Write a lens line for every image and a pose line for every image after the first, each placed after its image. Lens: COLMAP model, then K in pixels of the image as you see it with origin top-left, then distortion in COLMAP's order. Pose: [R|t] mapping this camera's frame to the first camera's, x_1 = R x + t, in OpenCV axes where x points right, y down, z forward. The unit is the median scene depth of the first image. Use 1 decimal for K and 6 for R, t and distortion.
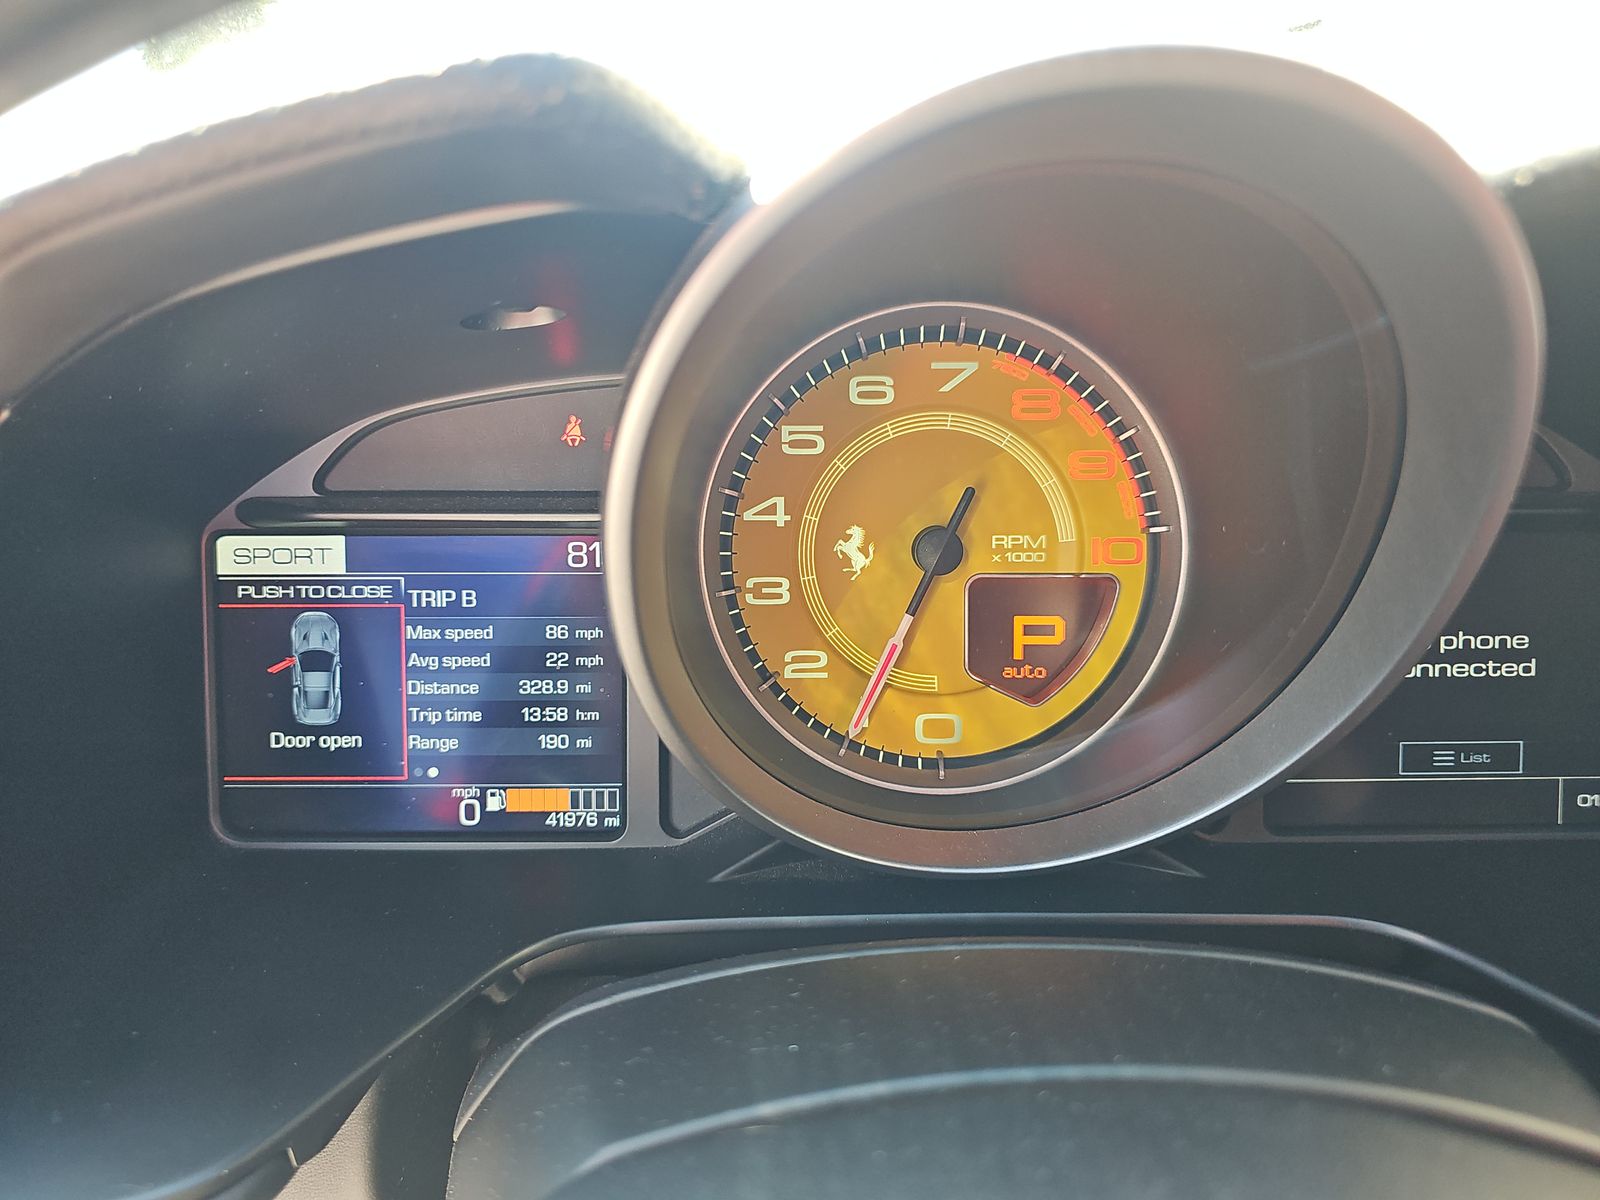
lens RADIAL K [[1088.7, 0, 757.6], [0, 1088.7, 603.1], [0, 0, 1]] dist [0.010834, -0.004542]
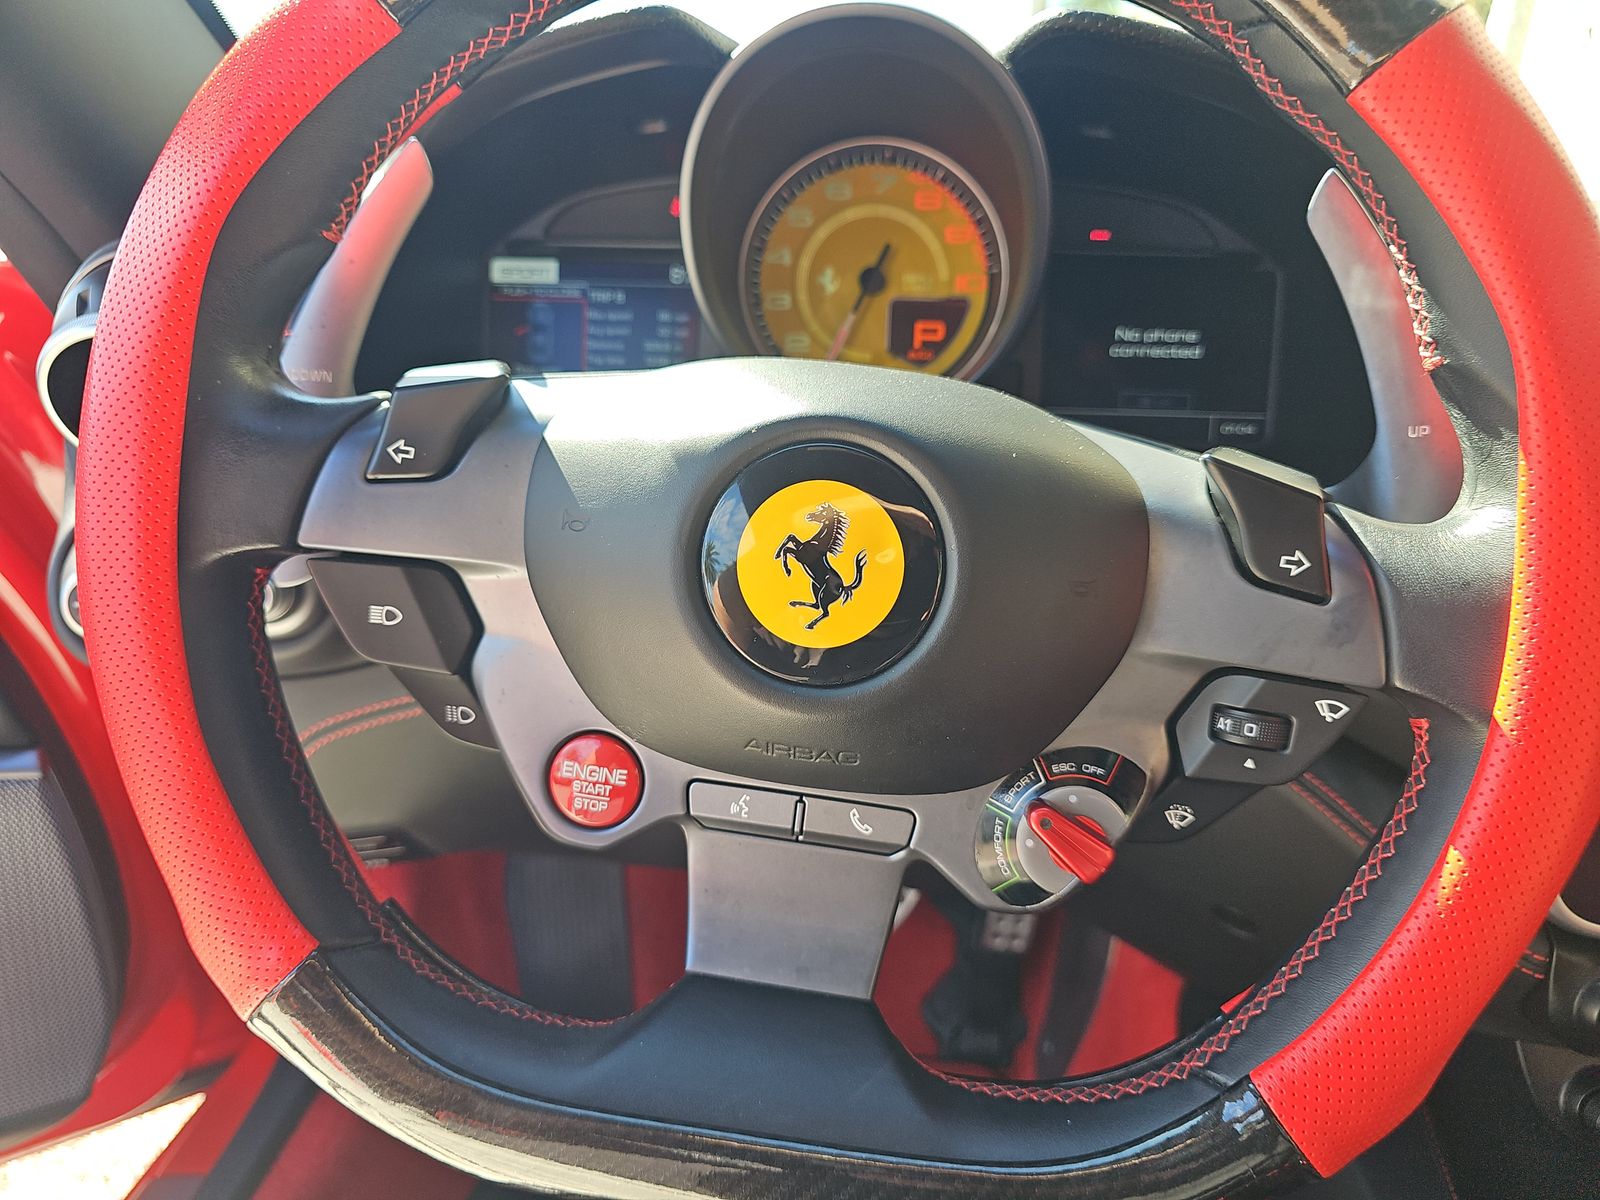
lens RADIAL K [[1088.7, 0, 757.6], [0, 1088.7, 603.1], [0, 0, 1]] dist [0.010834, -0.004542]
pose [[0.991875, 0.057742, -0.113356, 0.218590], [-0.053586, 0.997787, 0.039378, 0.437613], [0.115379, -0.032983, 0.992774, -0.873541]]
